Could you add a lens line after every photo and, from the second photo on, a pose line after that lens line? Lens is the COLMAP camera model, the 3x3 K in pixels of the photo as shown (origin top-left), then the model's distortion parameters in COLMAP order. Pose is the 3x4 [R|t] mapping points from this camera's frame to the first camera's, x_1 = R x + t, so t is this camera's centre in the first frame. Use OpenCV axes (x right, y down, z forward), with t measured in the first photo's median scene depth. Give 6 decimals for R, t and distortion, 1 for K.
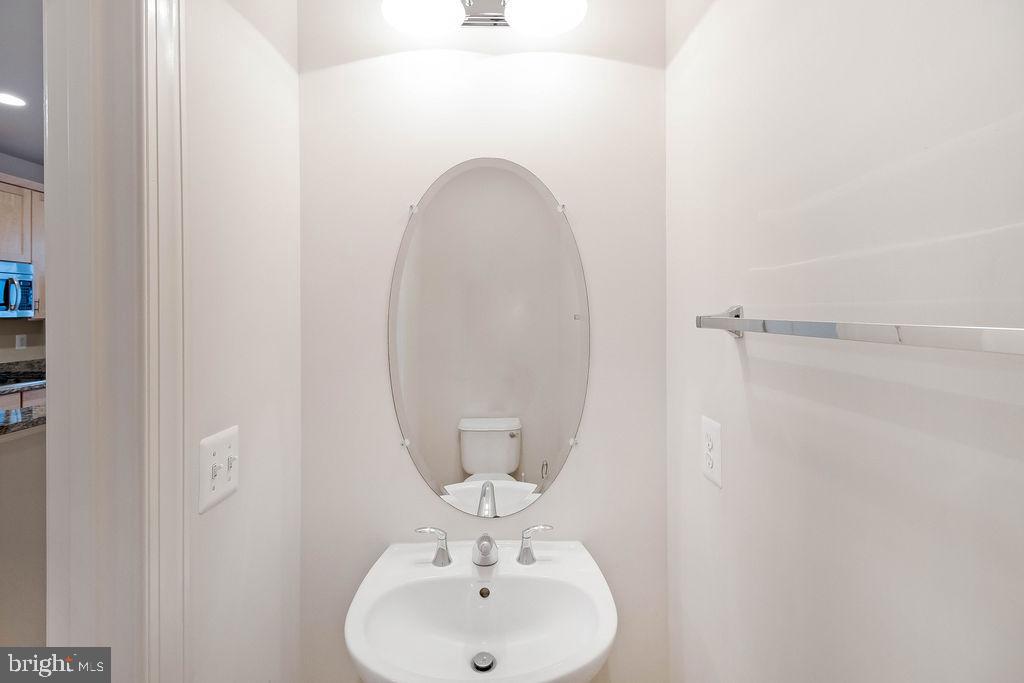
lens RADIAL K [[476.4, 0, 500.5], [0, 476.4, 307.3], [0, 0, 1]] dist [-0.000261, -0.002134]
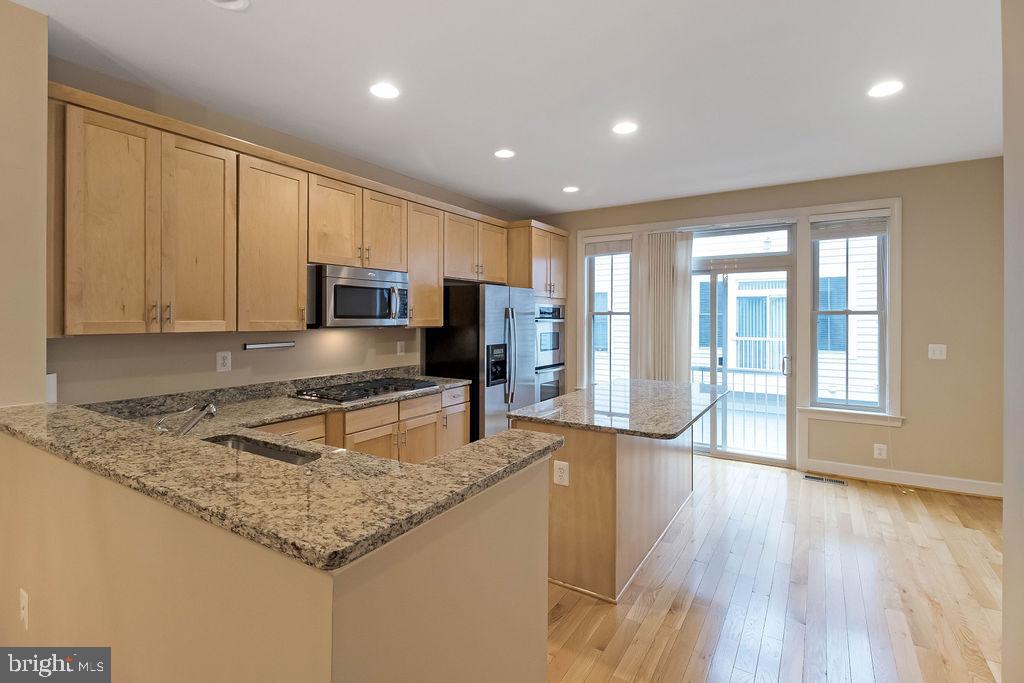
lens RADIAL K [[476.4, 0, 523.8], [0, 476.4, 315.4], [0, 0, 1]] dist [-0.000261, -0.002134]
pose [[0.850782, -0.000399, -0.525518, -0.240357], [0.000475, 1.000000, 0.000010, 0.000104], [0.525518, -0.000258, 0.850782, 0.264648]]
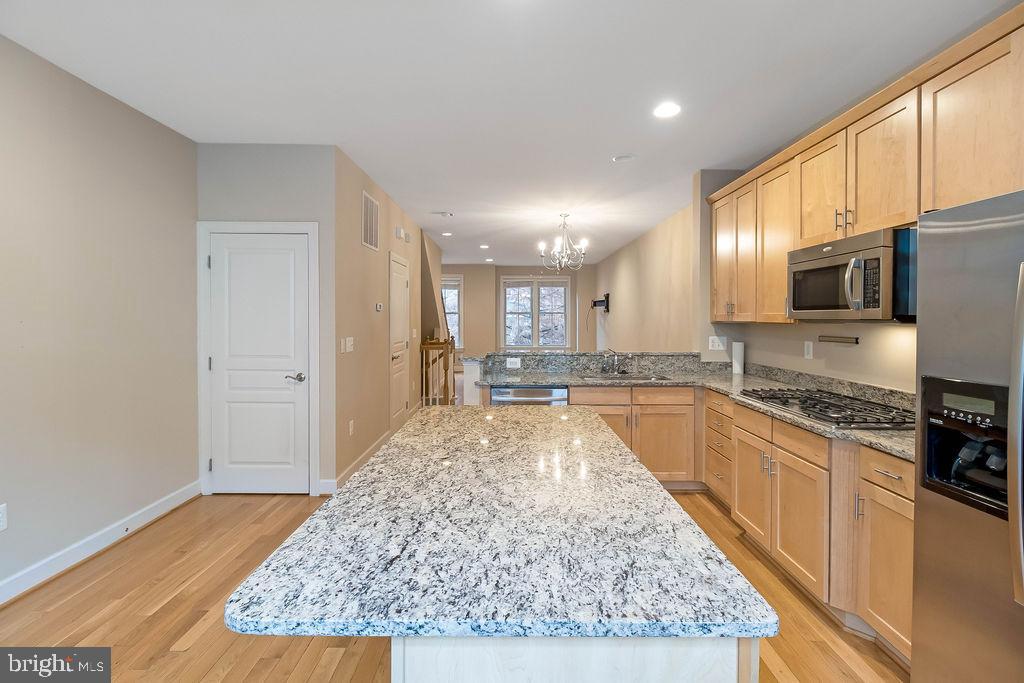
lens RADIAL K [[476.4, 0, 523.6], [0, 476.4, 323.5], [0, 0, 1]] dist [-0.000261, -0.002134]
pose [[-0.999879, -0.001264, -0.015488, -0.537783], [-0.001402, 0.999959, 0.008907, 0.020382], [0.015476, 0.008928, -0.999840, 1.554634]]
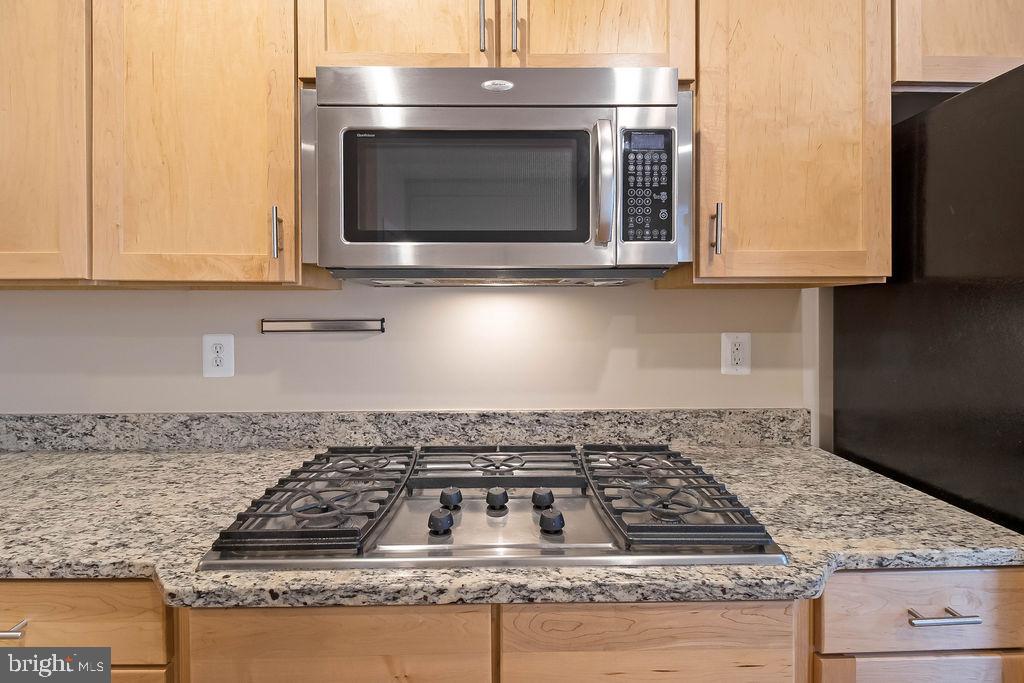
lens RADIAL K [[476.4, 0, 509.3], [0, 476.4, 315.8], [0, 0, 1]] dist [-0.000261, -0.002134]
pose [[0.011713, 0.001954, -0.999929, -0.714125], [0.006458, 0.999977, 0.002030, 0.046596], [0.999911, -0.006481, 0.011700, 0.895684]]
